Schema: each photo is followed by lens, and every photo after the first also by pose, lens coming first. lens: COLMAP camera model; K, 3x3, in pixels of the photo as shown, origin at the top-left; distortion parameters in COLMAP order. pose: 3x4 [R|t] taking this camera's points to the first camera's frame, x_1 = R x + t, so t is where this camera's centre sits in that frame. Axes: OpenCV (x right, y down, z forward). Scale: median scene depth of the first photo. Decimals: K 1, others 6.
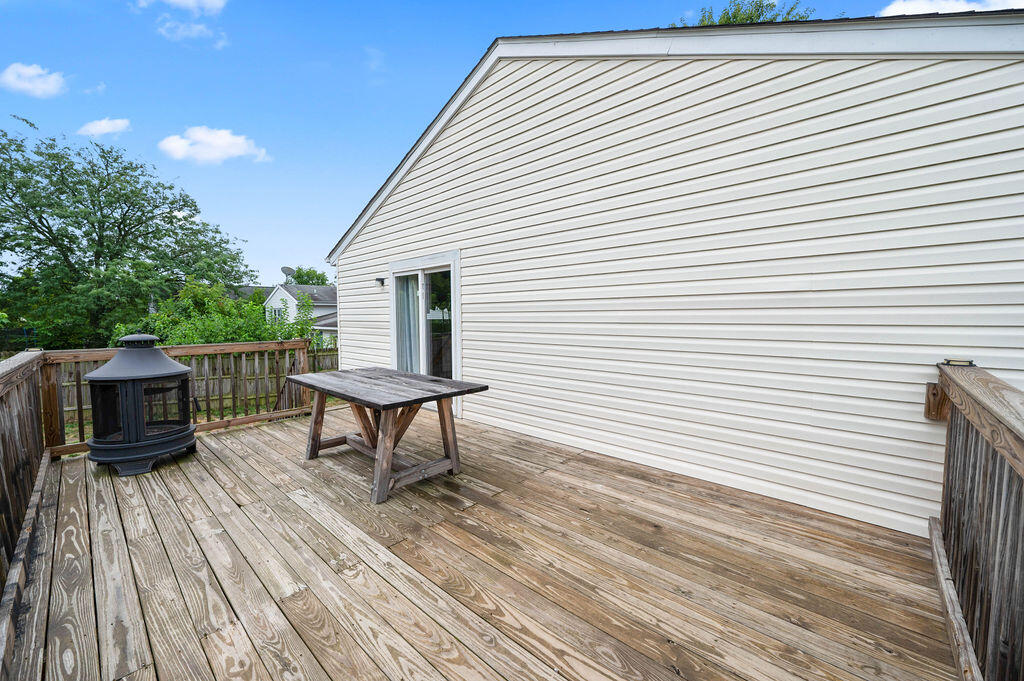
lens RADIAL K [[404.2, 0, 500.0], [0, 404.2, 346.1], [0, 0, 1]] dist [0.000880, 0.000161]
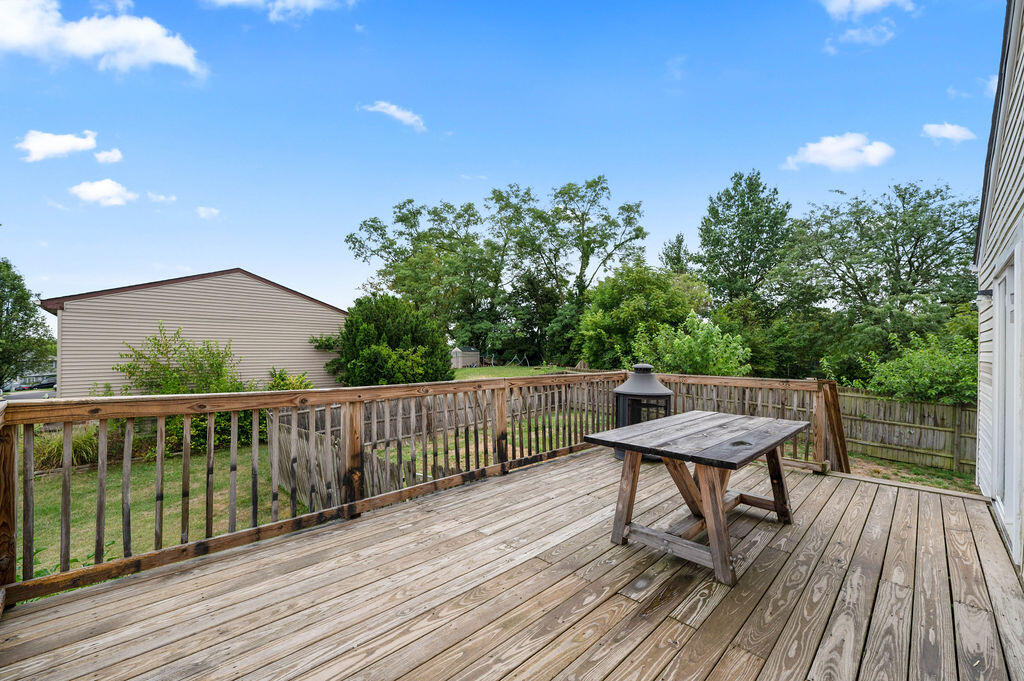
lens RADIAL K [[418.2, 0, 513.1], [0, 418.2, 342.7], [0, 0, 1]] dist [-0.001524, -0.000119]
pose [[-0.022790, -0.013449, -0.999650, 0.658596], [-0.084306, 0.996374, -0.011483, -0.052199], [0.996179, 0.084015, -0.023841, 0.684496]]
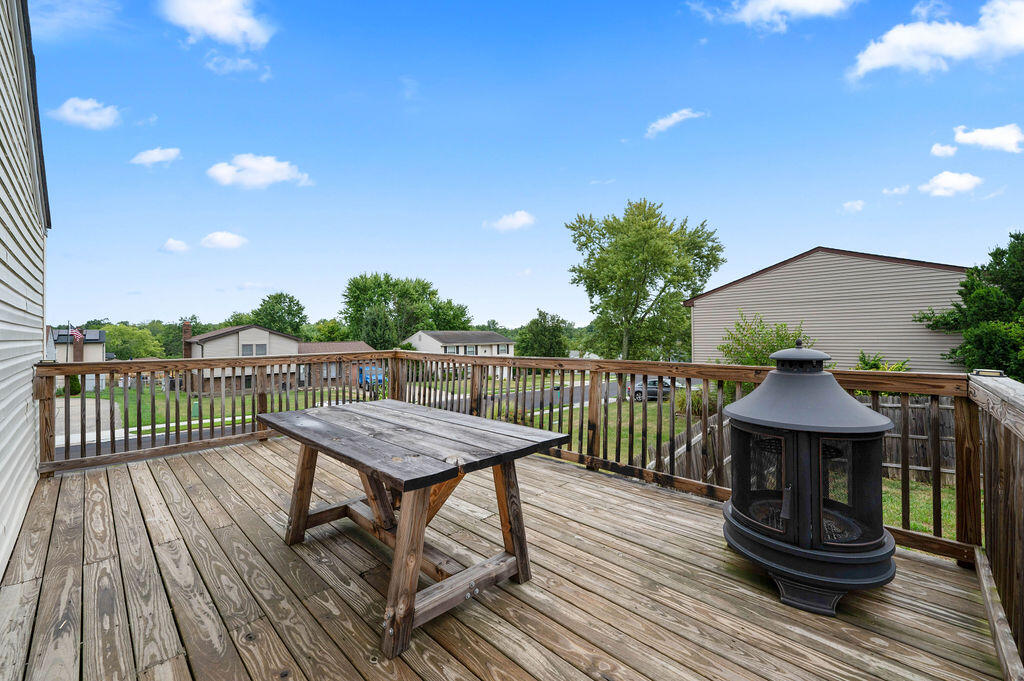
lens RADIAL K [[410.1, 0, 508.7], [0, 410.1, 342.3], [0, 0, 1]] dist [-0.000300, -0.000149]
pose [[-0.999835, 0.015427, 0.009571, -0.561191], [0.016244, 0.995612, 0.092154, -0.116051], [-0.008107, 0.092294, -0.995699, 1.861597]]
